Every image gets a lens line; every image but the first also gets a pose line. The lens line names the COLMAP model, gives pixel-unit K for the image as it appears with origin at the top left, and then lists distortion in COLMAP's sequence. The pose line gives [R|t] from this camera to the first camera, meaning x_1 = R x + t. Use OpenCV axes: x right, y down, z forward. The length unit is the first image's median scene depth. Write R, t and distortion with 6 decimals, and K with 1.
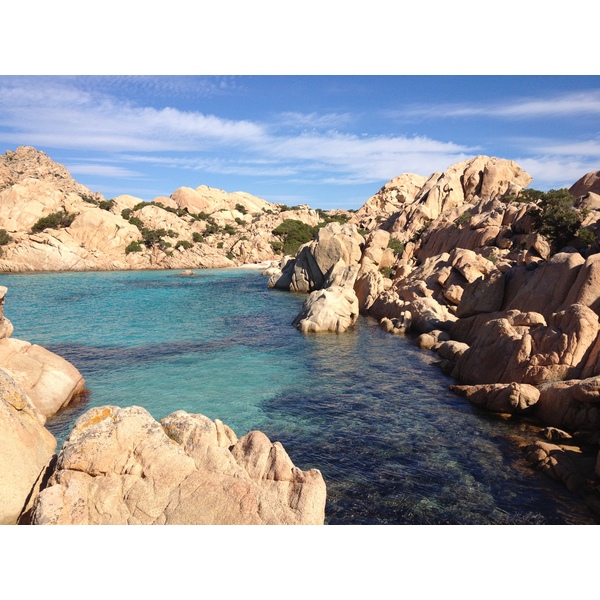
lens RADIAL K [[595.8, 0, 306.5], [0, 595.8, 301.5], [0, 0, 1]] dist [0.067849, 0.000000]
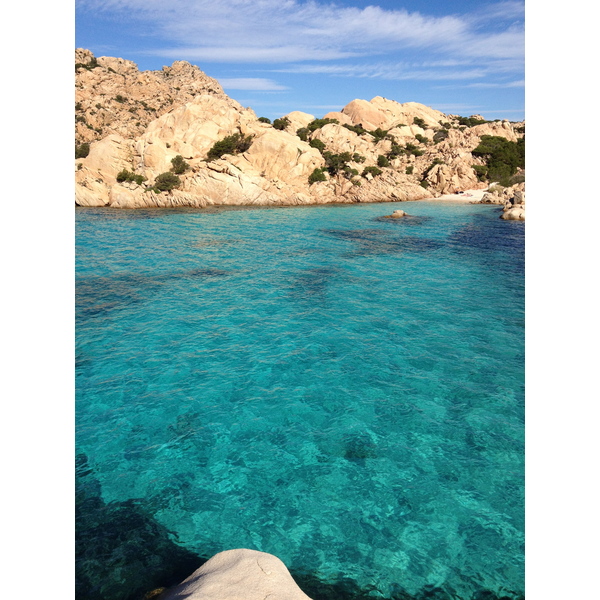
lens RADIAL K [[595.8, 0, 295.4], [0, 595.8, 299.8], [0, 0, 1]] dist [0.067849, 0.000000]
pose [[0.970984, 0.051438, -0.233548, -0.084140], [-0.018951, 0.990073, 0.139270, -0.025588], [0.238394, -0.130803, 0.962320, 0.114750]]
